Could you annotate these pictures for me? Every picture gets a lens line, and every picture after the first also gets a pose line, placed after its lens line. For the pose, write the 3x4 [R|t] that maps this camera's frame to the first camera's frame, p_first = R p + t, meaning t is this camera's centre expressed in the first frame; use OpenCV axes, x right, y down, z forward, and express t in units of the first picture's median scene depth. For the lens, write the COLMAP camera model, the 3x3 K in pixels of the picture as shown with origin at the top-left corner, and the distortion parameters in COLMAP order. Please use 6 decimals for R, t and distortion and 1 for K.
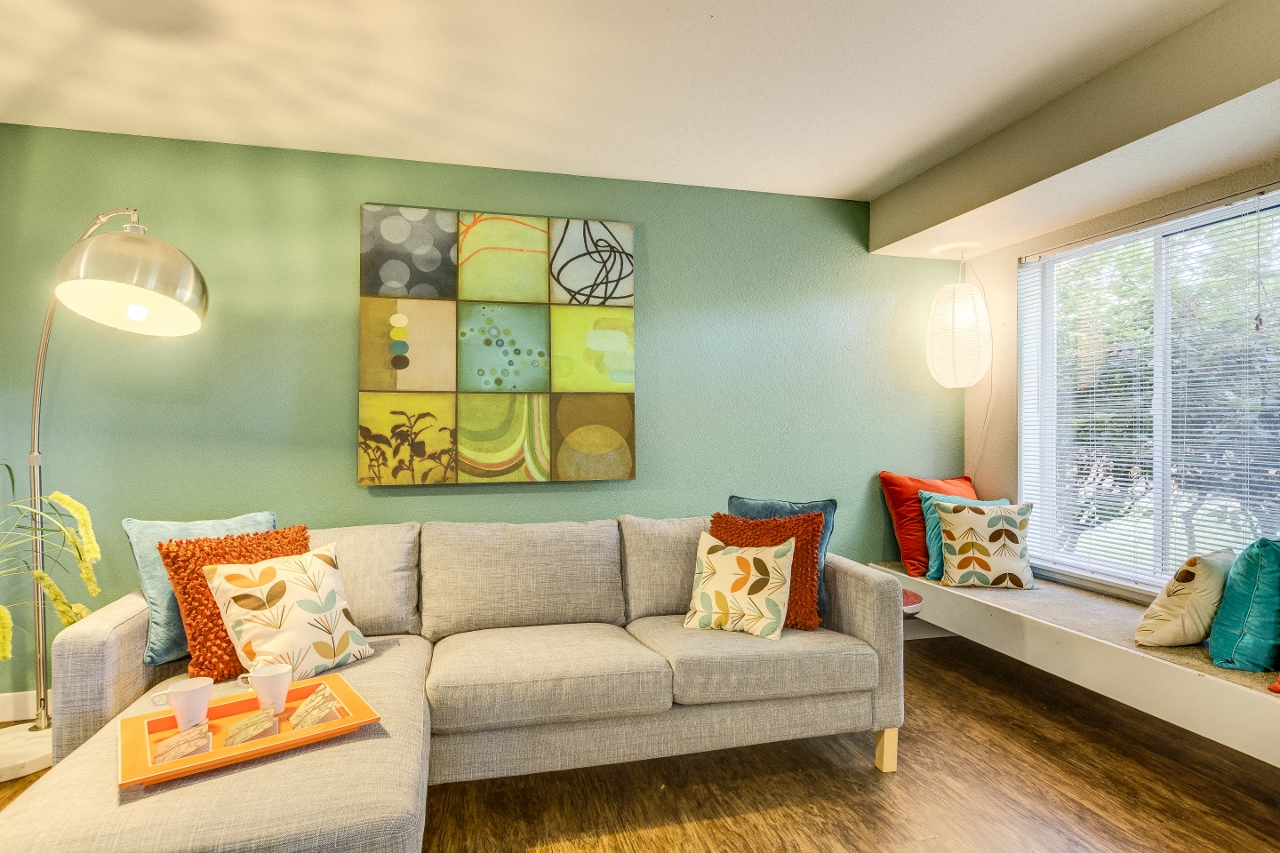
lens RADIAL K [[689.7, 0, 640.0], [0, 689.7, 426.5], [0, 0, 1]] dist [0.001025, -0.000283]
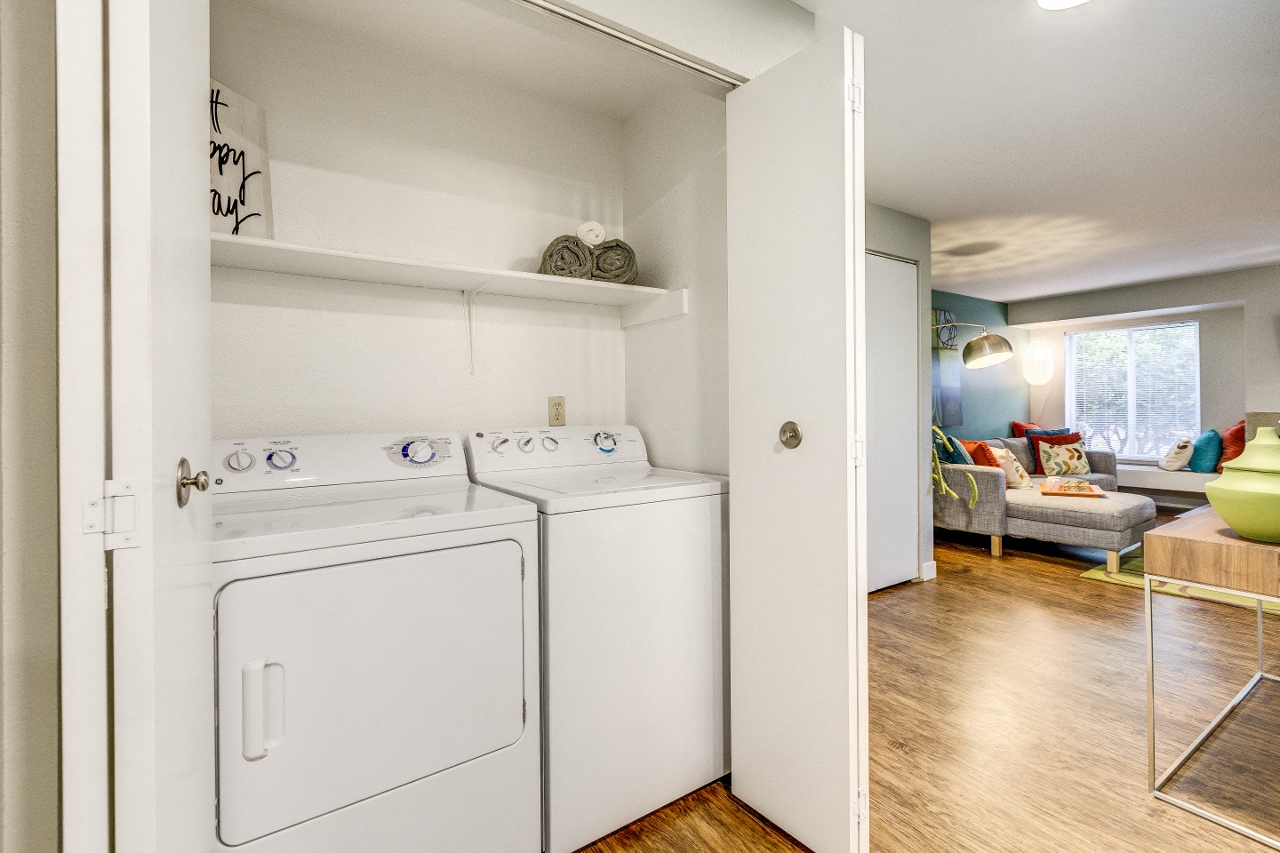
lens RADIAL K [[573.1, 0, 629.3], [0, 573.1, 406.2], [0, 0, 1]] dist [0.000592, -0.003167]
pose [[0.944553, -0.009075, 0.328233, -1.787131], [0.009511, 0.999955, 0.000275, 0.003266], [-0.328221, 0.002862, 0.944597, -0.466417]]
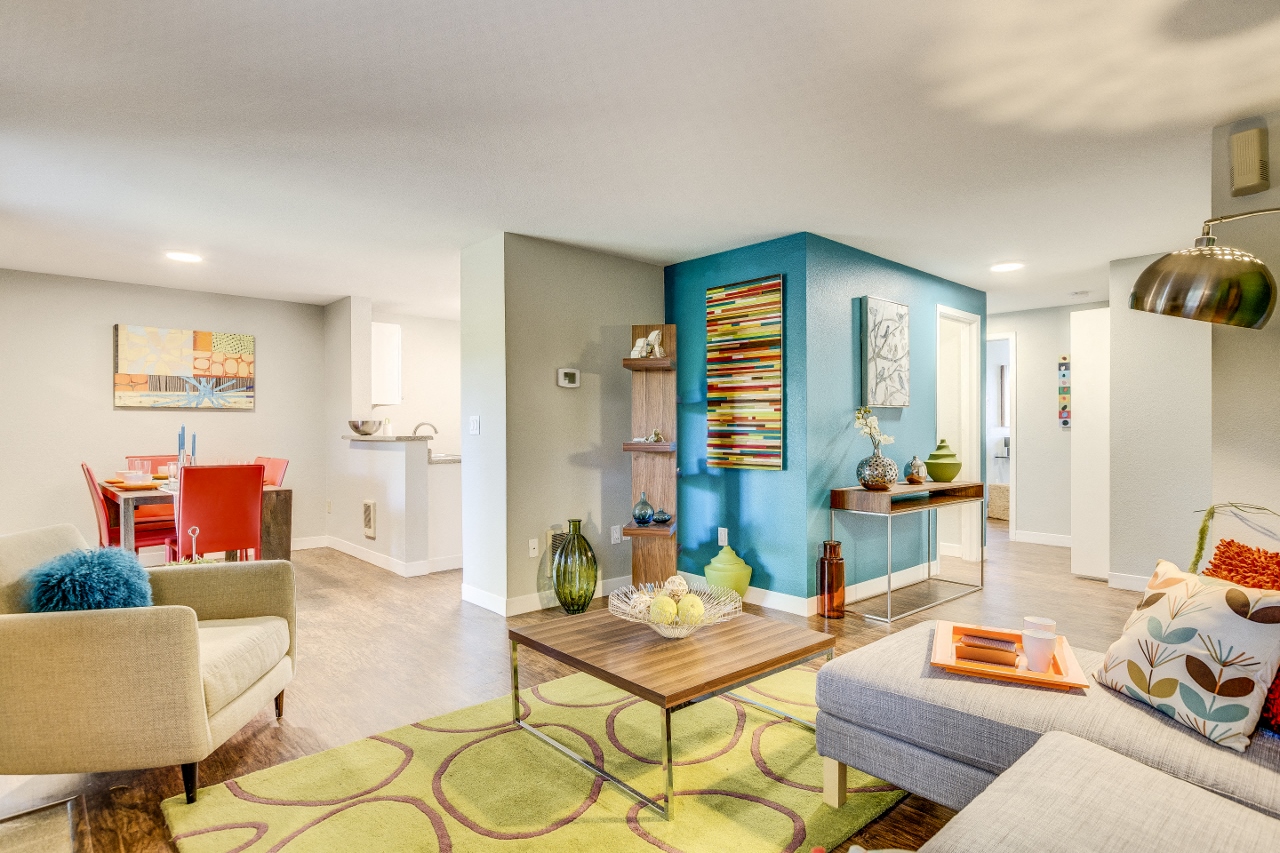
lens RADIAL K [[684.8, 0, 640.0], [0, 684.8, 426.5], [0, 0, 1]] dist [0.000785, -0.000437]
pose [[-0.888965, 0.003209, -0.457964, 0.328313], [0.004366, 0.999989, -0.001467, -0.000364], [0.457954, -0.003303, -0.888970, 0.950709]]
